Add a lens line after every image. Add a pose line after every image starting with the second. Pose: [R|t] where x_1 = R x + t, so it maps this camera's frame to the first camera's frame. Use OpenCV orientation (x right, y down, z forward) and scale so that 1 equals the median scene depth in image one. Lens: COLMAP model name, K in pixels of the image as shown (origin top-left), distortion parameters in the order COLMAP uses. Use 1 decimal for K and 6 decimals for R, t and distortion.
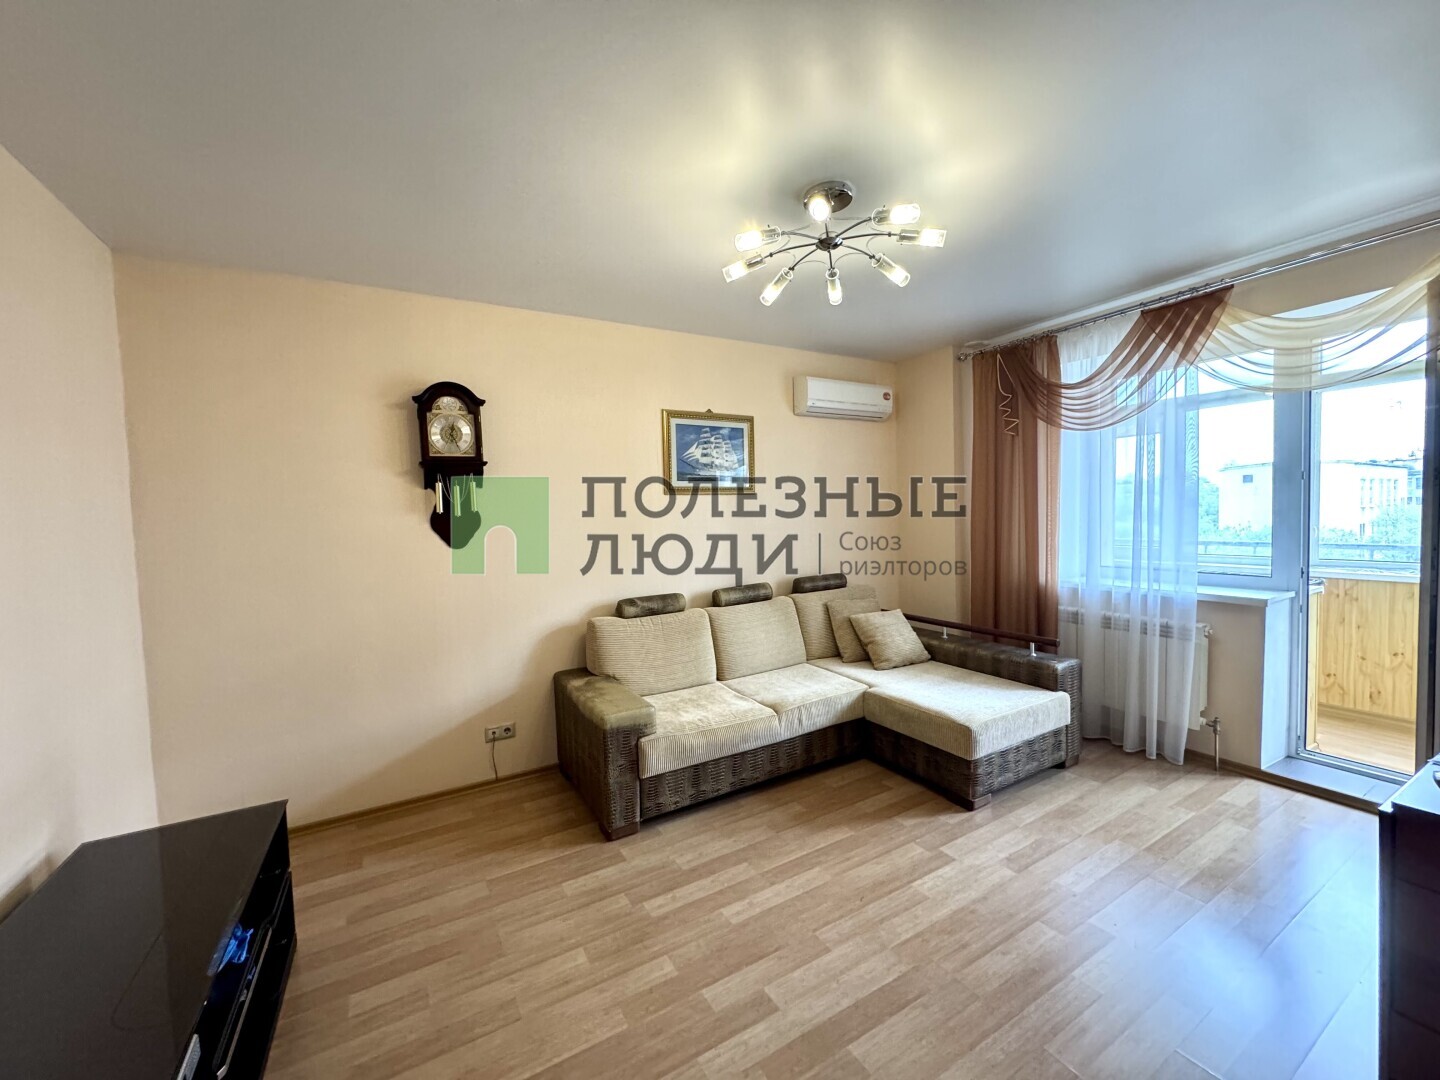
lens RADIAL K [[595.3, 0, 711.3], [0, 595.3, 535.3], [0, 0, 1]] dist [-0.007708, 0.006164]
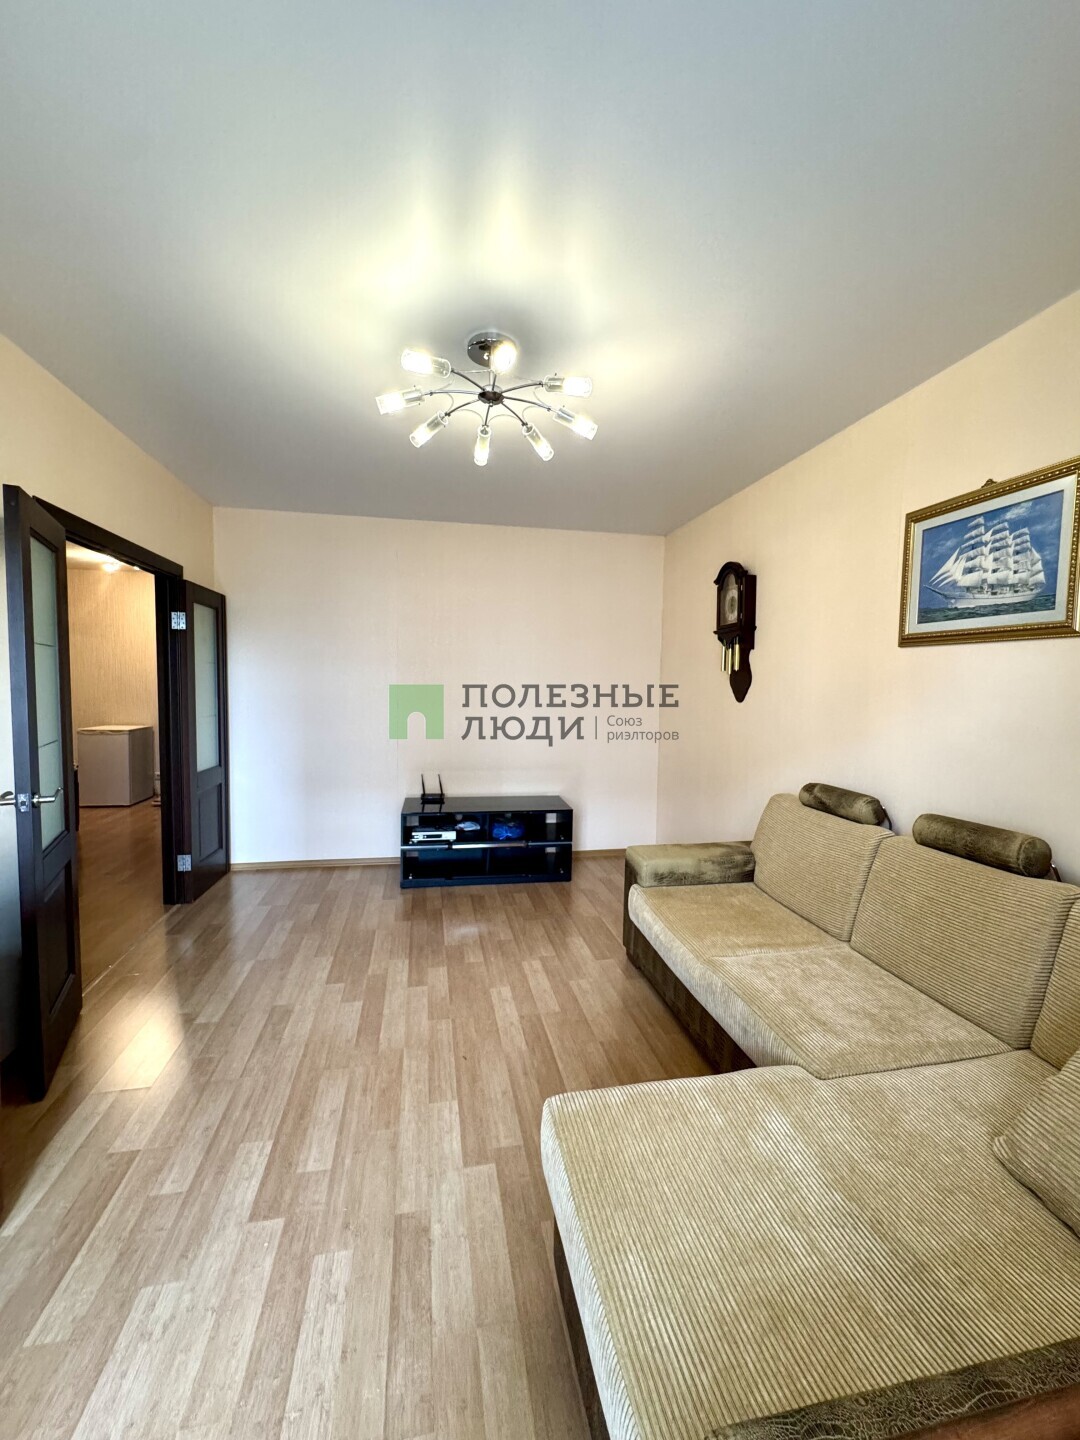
lens RADIAL K [[595.3, 0, 540.0], [0, 595.3, 720.0], [0, 0, 1]] dist [-0.007708, 0.006164]
pose [[-0.344082, 0.080727, -0.935463, 0.981556], [-0.049227, 0.993376, 0.103832, -0.054611], [0.937648, 0.081777, -0.337829, 1.259316]]
